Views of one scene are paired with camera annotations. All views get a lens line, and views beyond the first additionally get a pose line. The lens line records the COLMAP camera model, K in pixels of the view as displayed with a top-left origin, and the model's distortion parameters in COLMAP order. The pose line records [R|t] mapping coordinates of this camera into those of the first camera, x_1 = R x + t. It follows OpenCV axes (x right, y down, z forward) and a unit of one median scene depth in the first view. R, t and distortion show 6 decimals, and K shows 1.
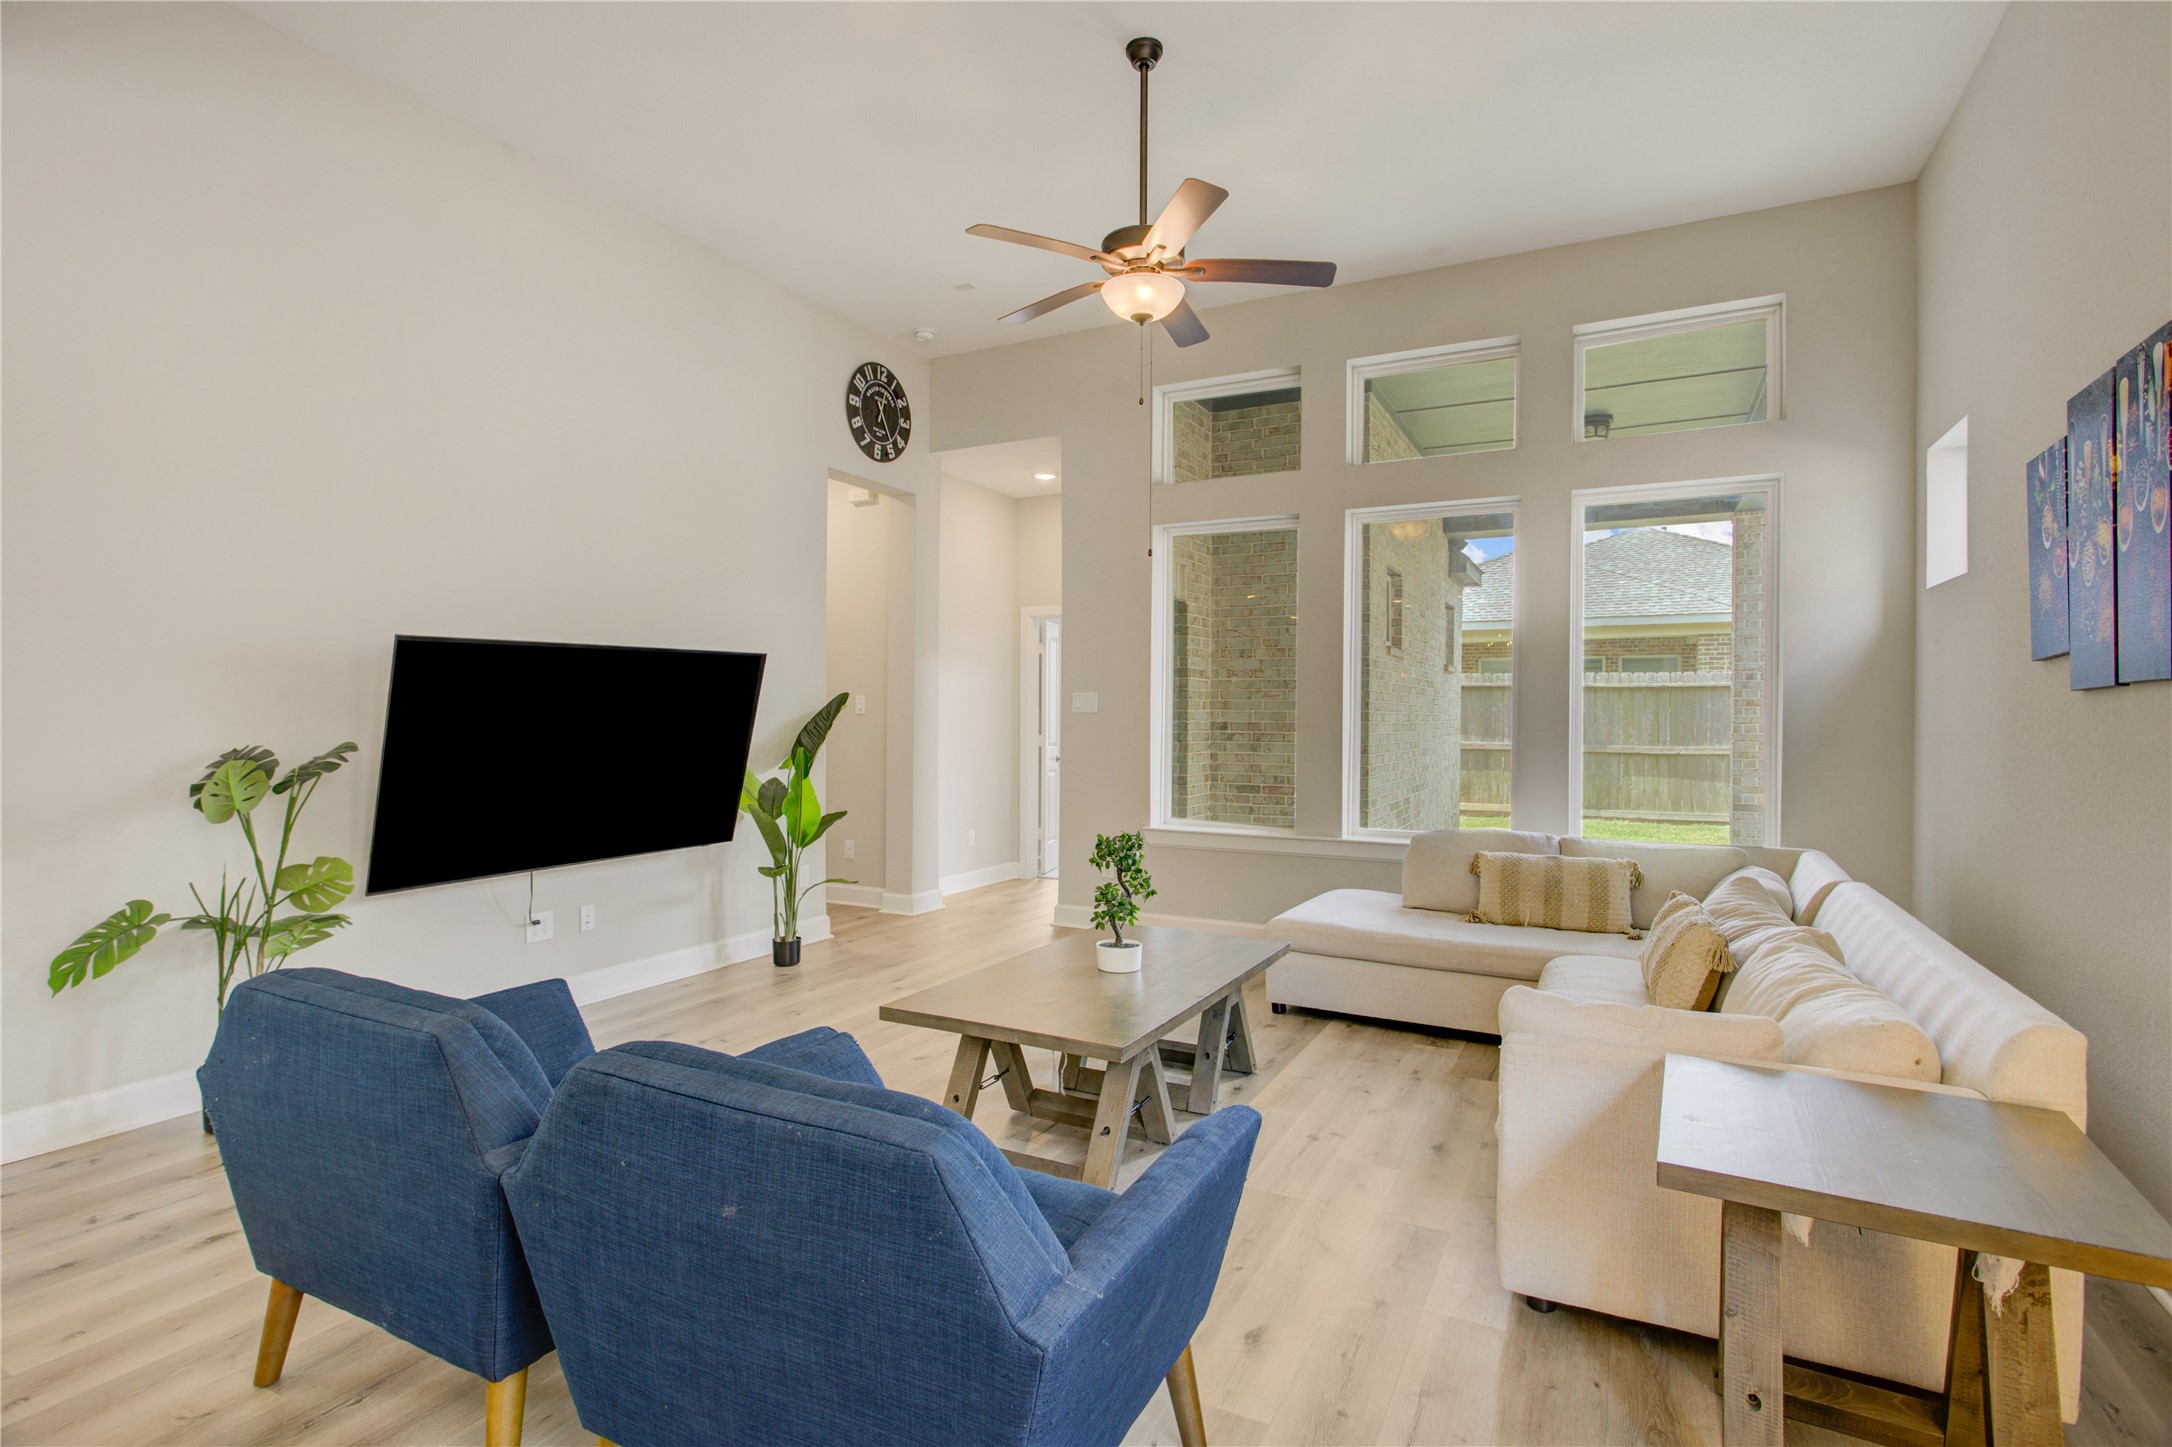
lens RADIAL K [[1072.6, 0, 1091.8], [0, 1072.6, 726.6], [0, 0, 1]] dist [-0.015014, 0.009605]
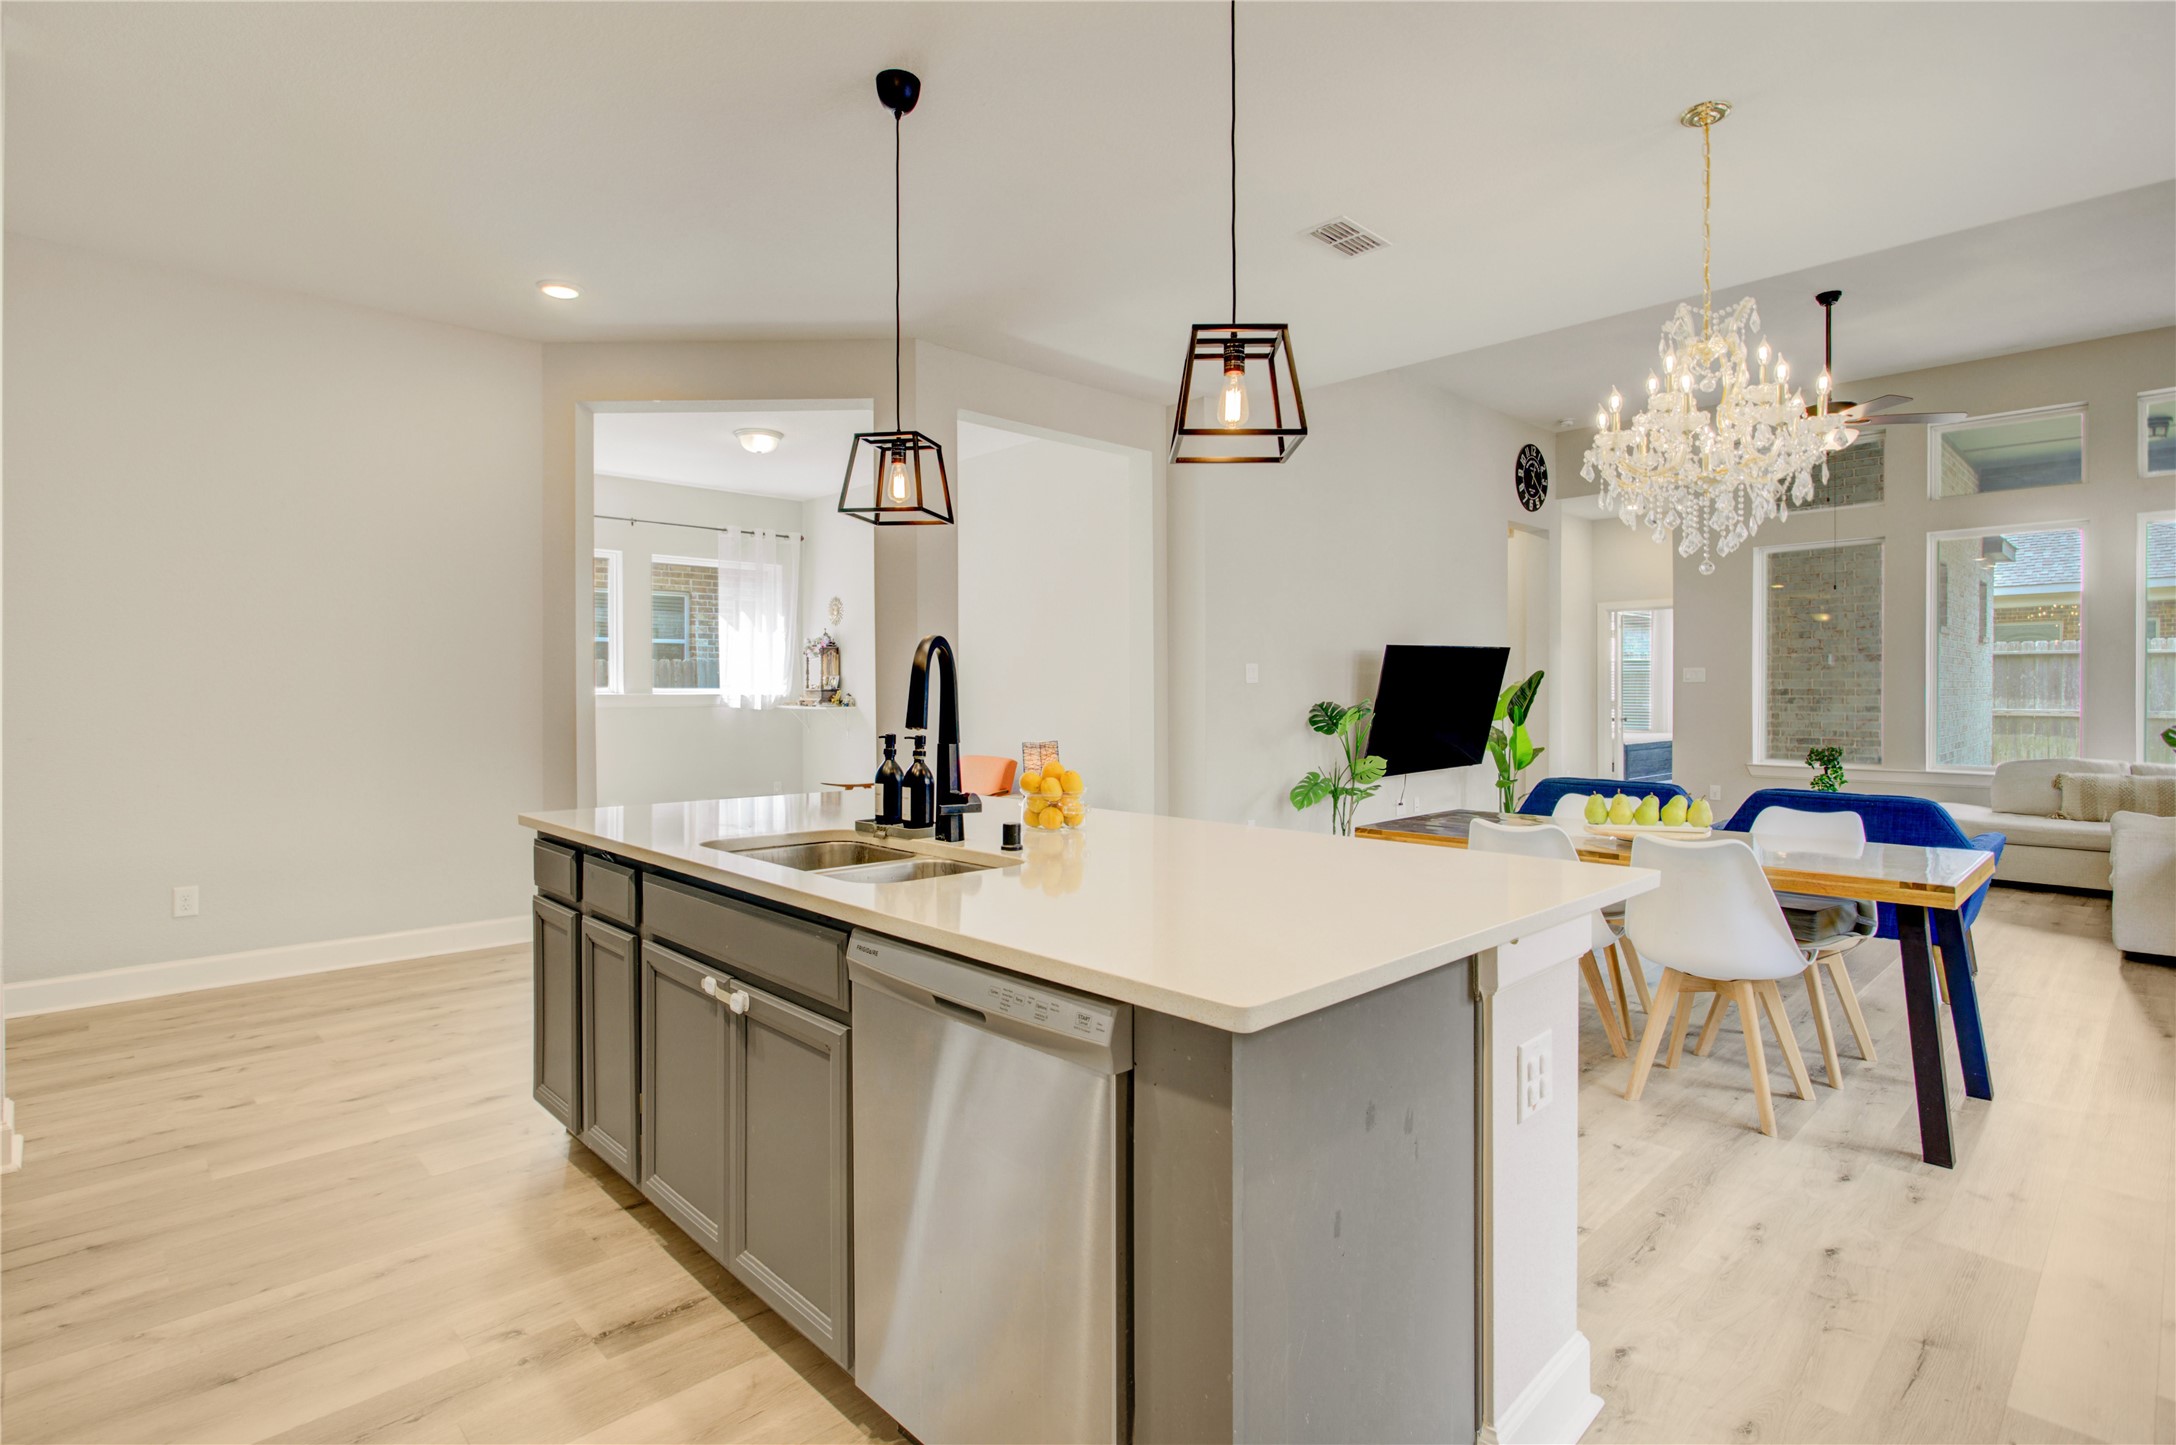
lens RADIAL K [[1058.0, 0, 1074.8], [0, 1058.0, 714.7], [0, 0, 1]] dist [-0.012960, 0.001300]
pose [[0.938622, -0.000664, -0.344947, -0.294190], [0.005113, 0.999915, 0.011987, 0.008859], [0.344910, -0.013015, 0.938546, -0.579607]]
